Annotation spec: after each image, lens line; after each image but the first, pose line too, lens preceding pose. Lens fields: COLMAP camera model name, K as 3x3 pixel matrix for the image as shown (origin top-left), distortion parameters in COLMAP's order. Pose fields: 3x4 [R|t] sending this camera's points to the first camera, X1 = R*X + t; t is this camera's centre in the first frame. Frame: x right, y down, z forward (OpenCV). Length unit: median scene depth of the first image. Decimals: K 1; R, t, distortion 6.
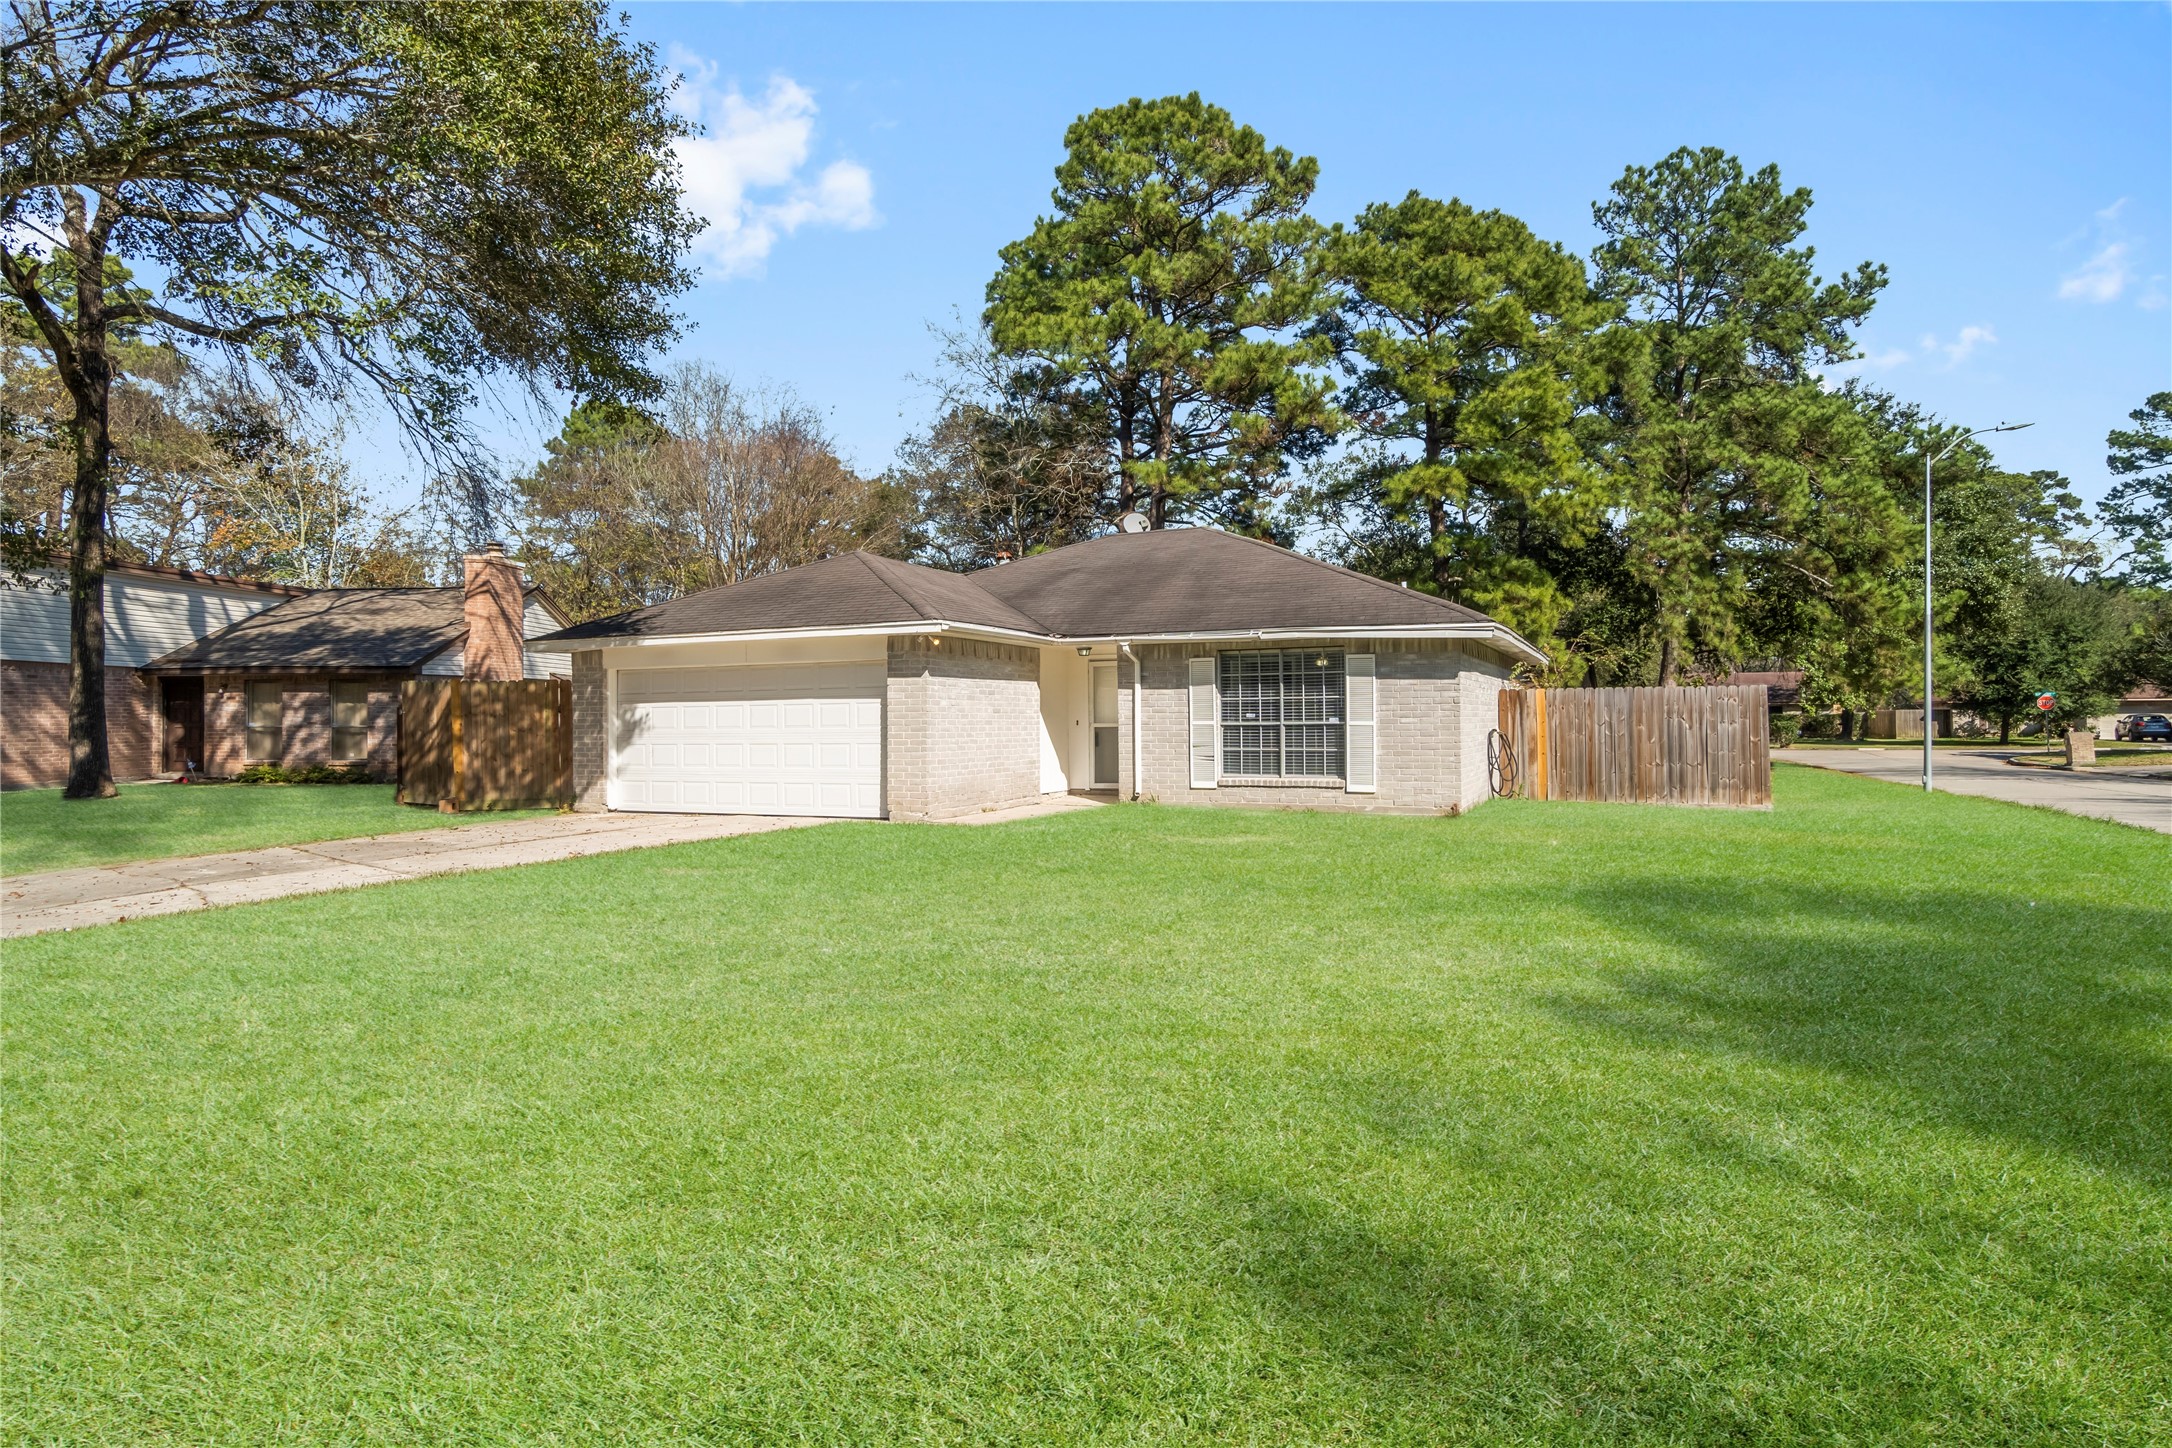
lens RADIAL K [[1187.3, 0, 1077.1], [0, 1187.3, 716.5], [0, 0, 1]] dist [0.001977, -0.001324]
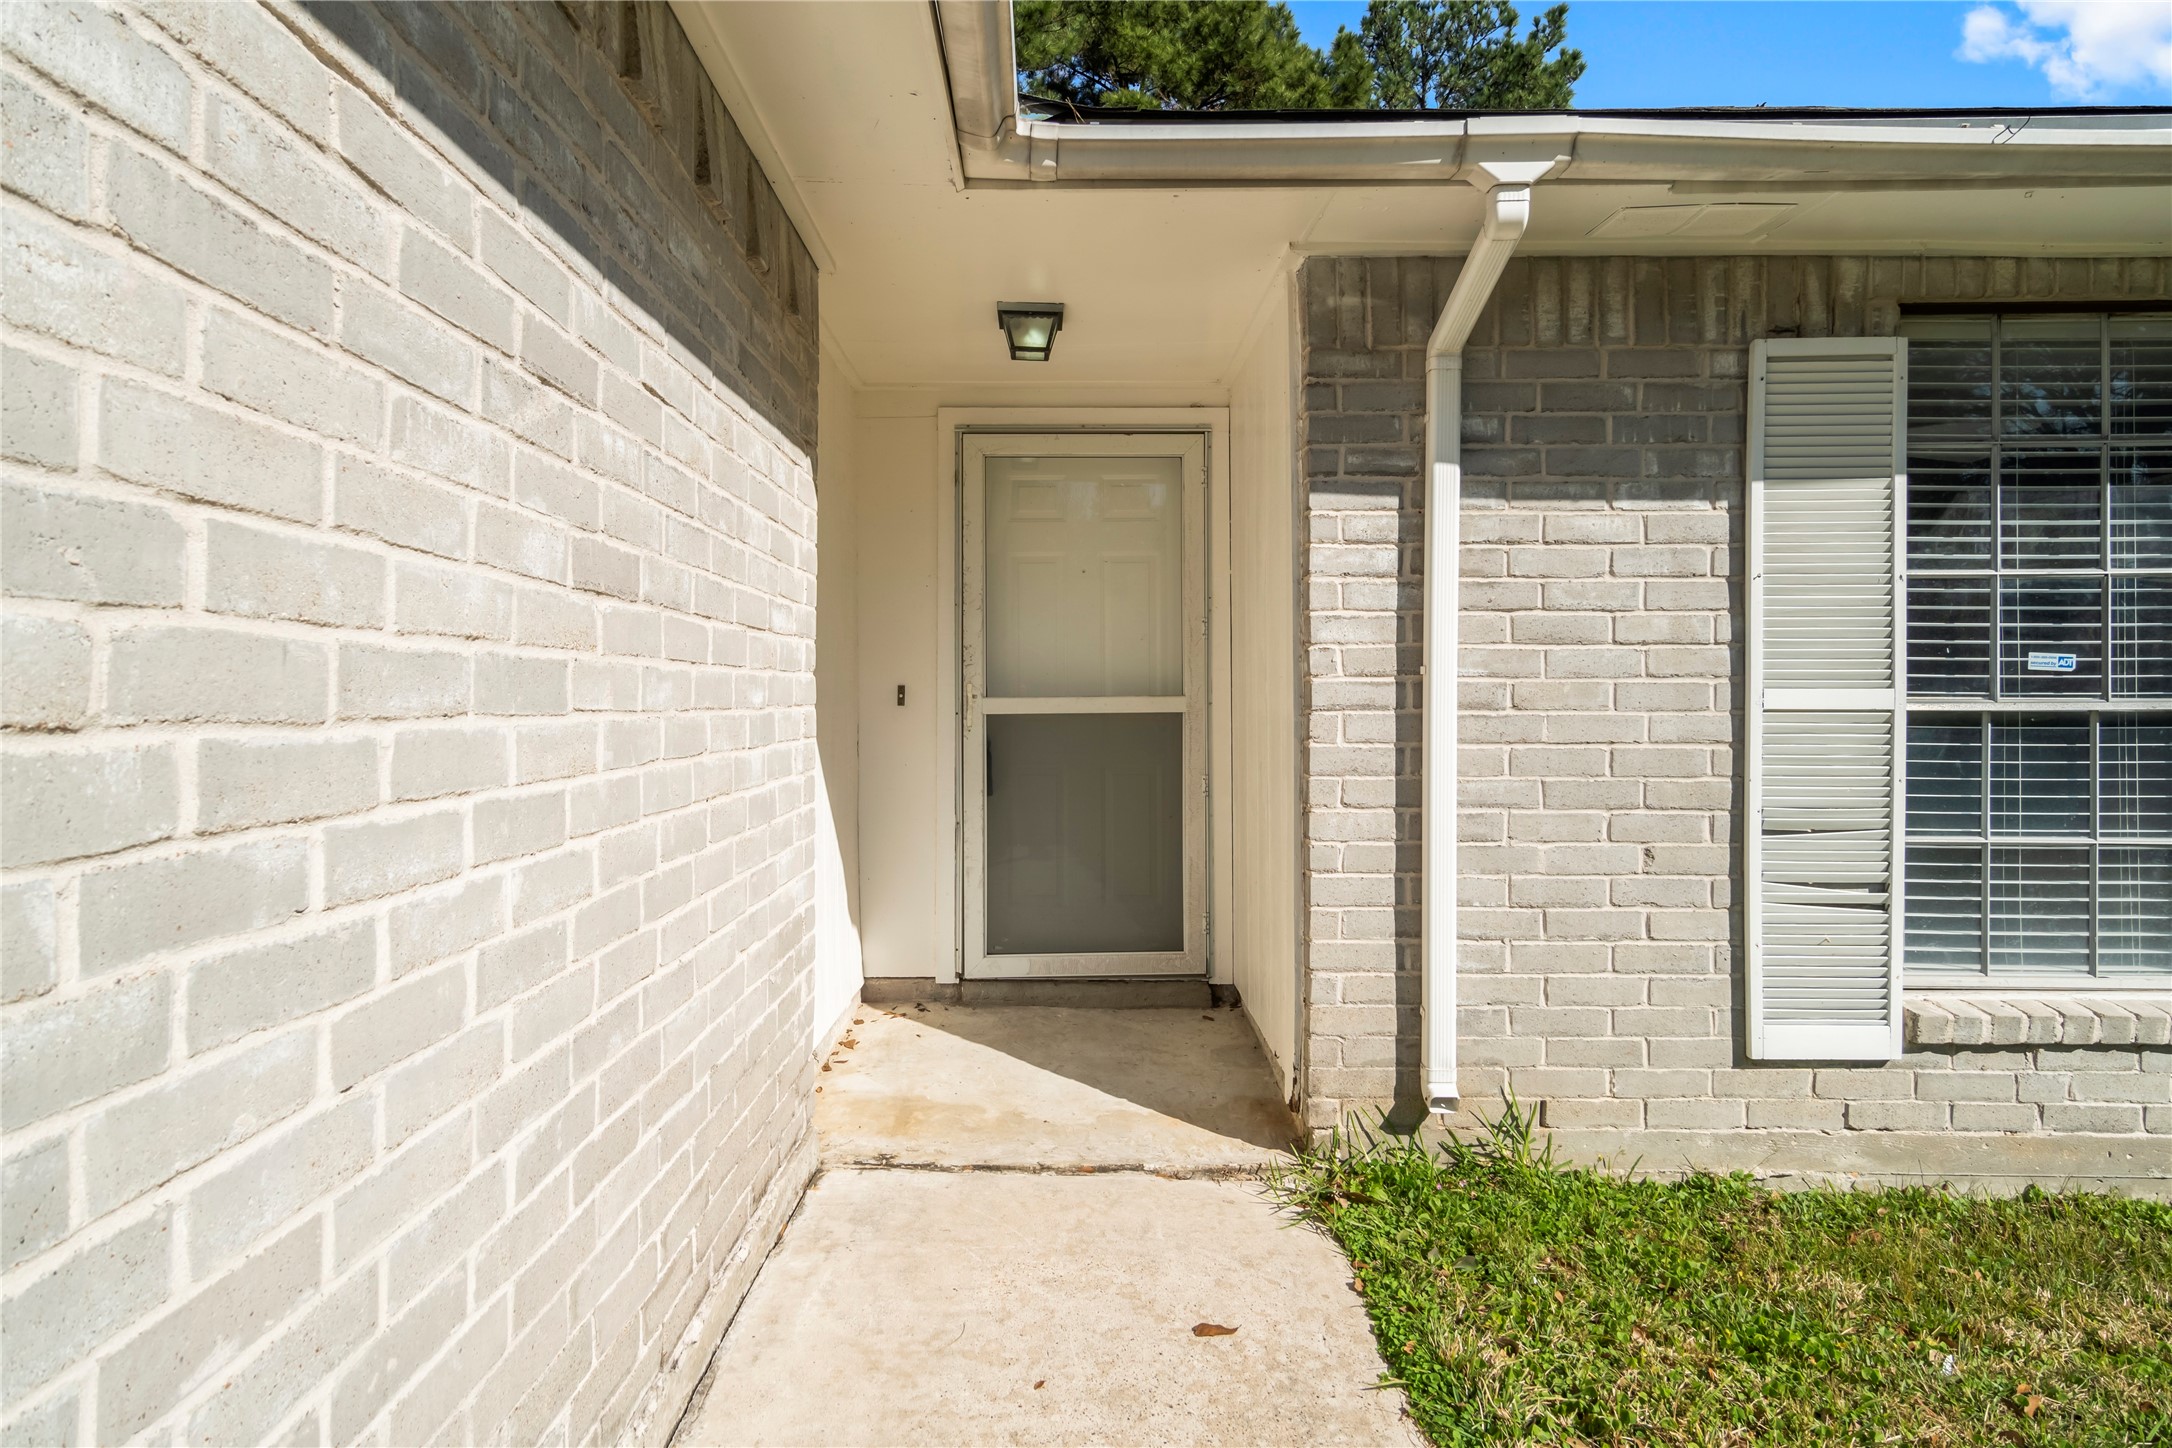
lens RADIAL K [[1175.4, 0, 1081.3], [0, 1175.4, 706.7], [0, 0, 1]] dist [0.002328, 0.000269]
pose [[0.913057, 0.001375, 0.407830, -0.033136], [-0.005489, 0.999945, 0.008917, 0.002491], [-0.407795, -0.010381, 0.913014, 0.414141]]
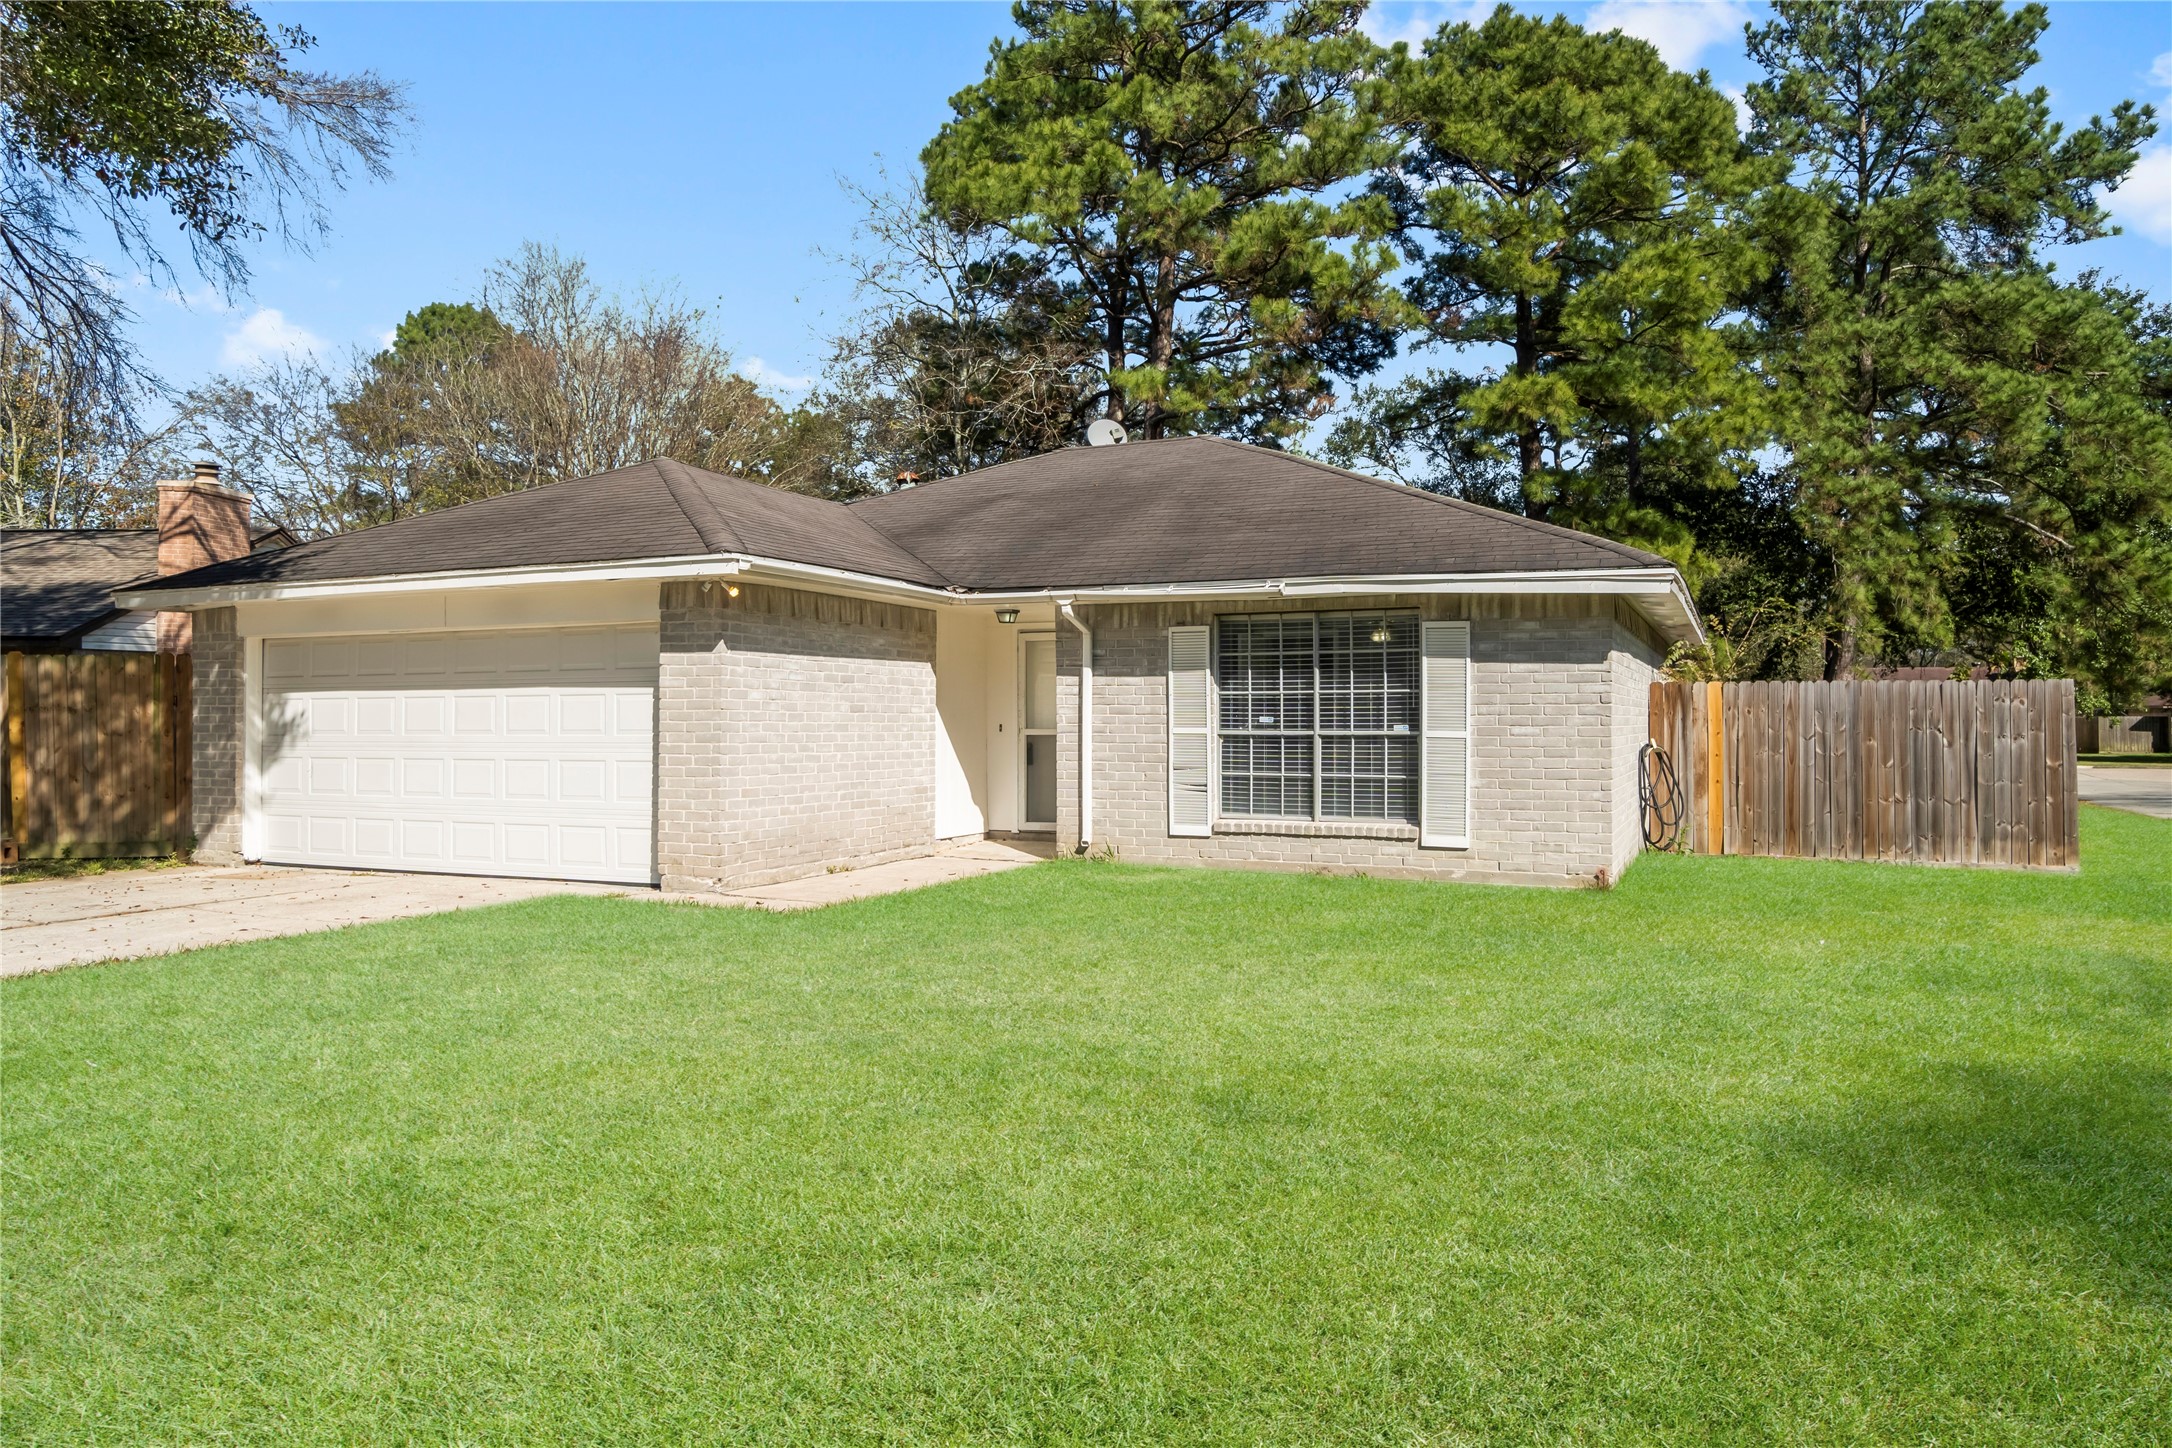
lens RADIAL K [[1466.4, 0, 1090.8], [0, 1466.4, 706.9], [0, 0, 1]] dist [0.010269, 0.008789]
pose [[0.999847, 0.007937, 0.015570, 0.019710], [-0.007837, 0.999949, -0.006443, -0.000909], [-0.015620, 0.006320, 0.999858, 0.108945]]
